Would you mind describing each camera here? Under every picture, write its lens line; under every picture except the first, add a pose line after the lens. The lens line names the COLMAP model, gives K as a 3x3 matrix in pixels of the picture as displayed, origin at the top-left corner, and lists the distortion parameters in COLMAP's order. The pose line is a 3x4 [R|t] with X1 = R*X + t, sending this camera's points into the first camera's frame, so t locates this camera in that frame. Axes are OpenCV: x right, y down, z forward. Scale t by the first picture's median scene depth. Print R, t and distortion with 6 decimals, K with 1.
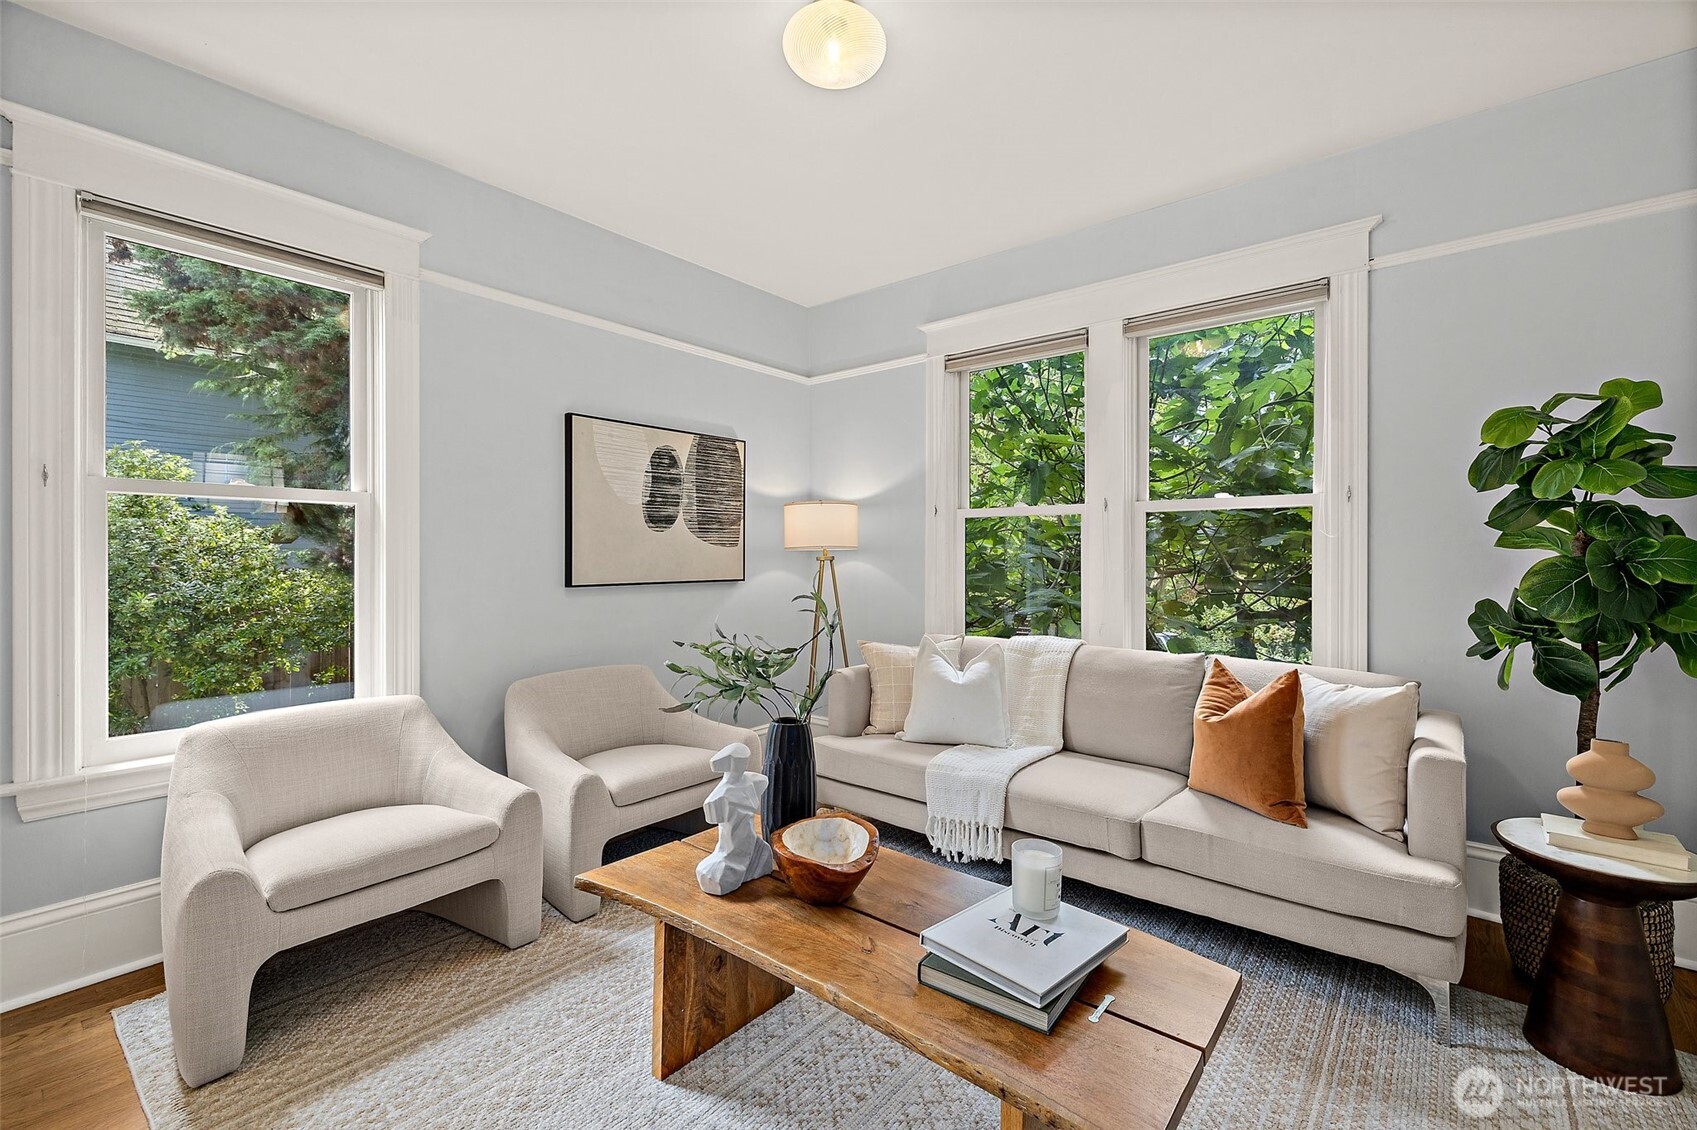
lens RADIAL K [[718.8, 0, 851.2], [0, 718.8, 559.6], [0, 0, 1]] dist [-0.004003, 0.000761]
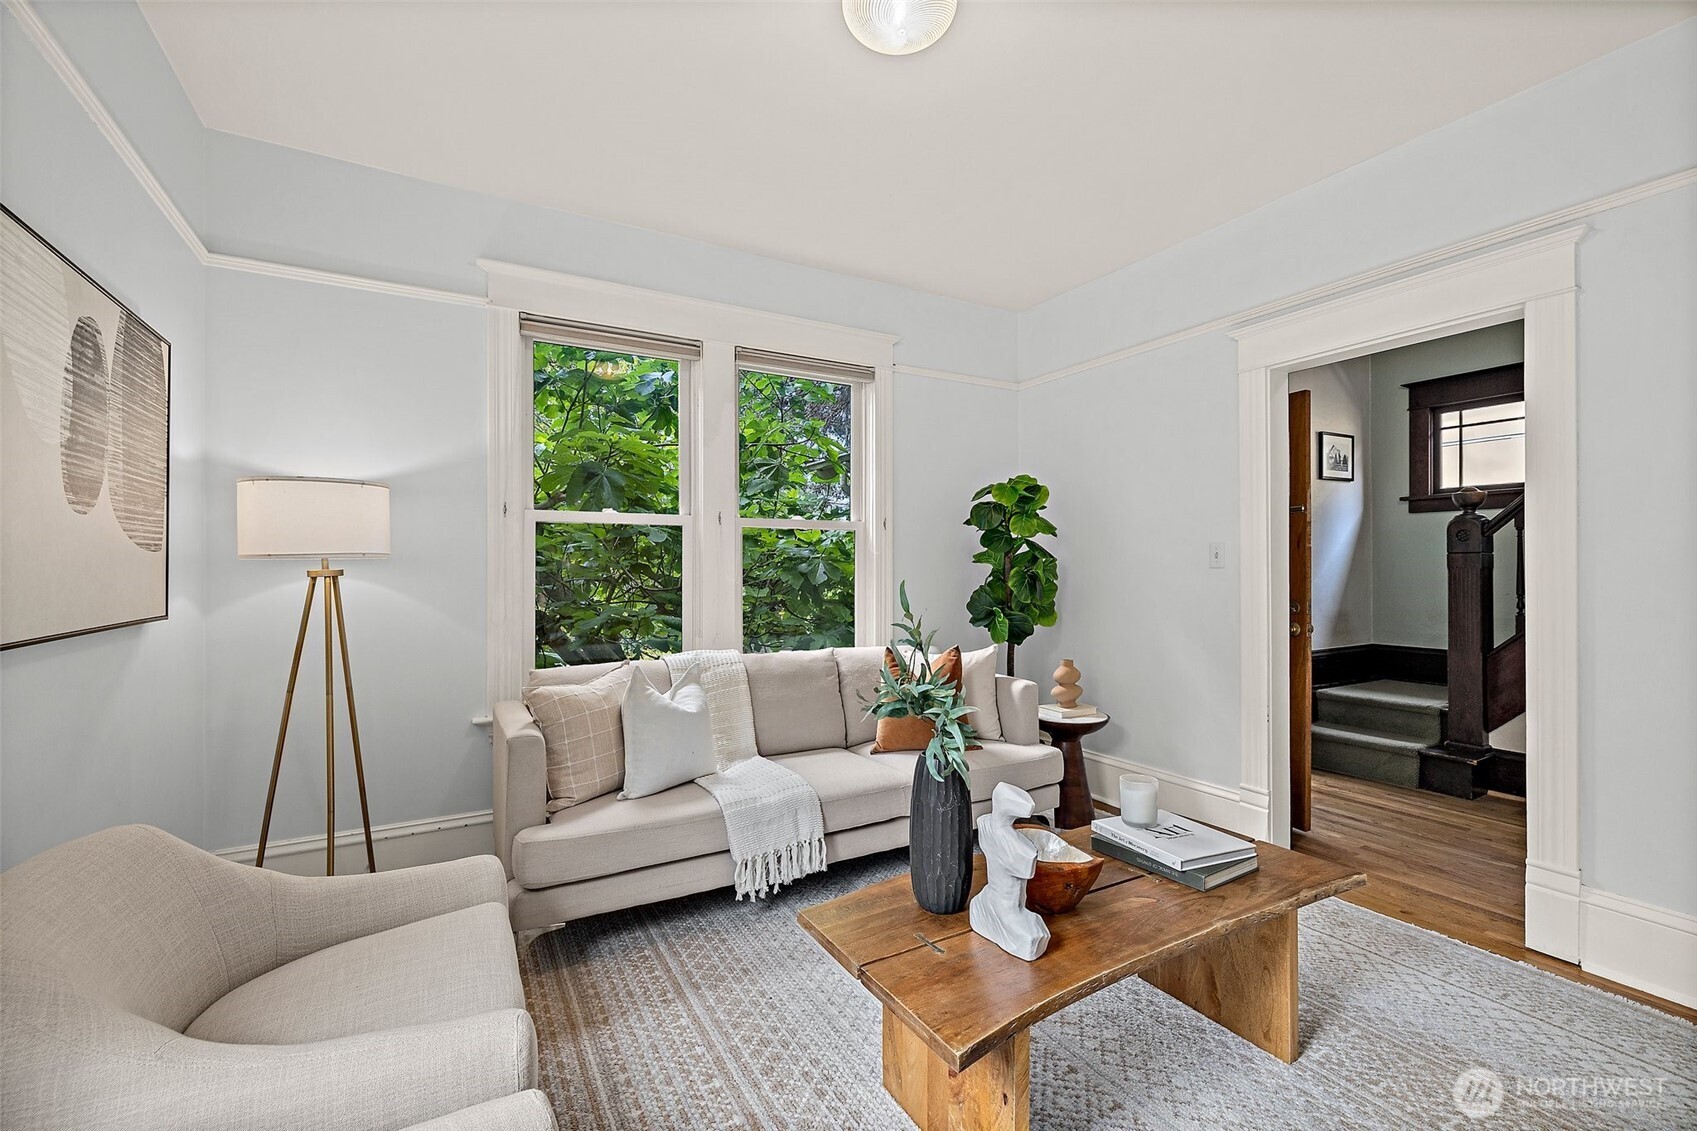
lens RADIAL K [[718.8, 0, 849.3], [0, 718.8, 564.5], [0, 0, 1]] dist [-0.004003, 0.000761]
pose [[0.358378, 0.003041, 0.933572, -0.486847], [0.007491, 0.999953, -0.006133, -0.001943], [-0.933547, 0.009191, 0.358338, 0.403796]]
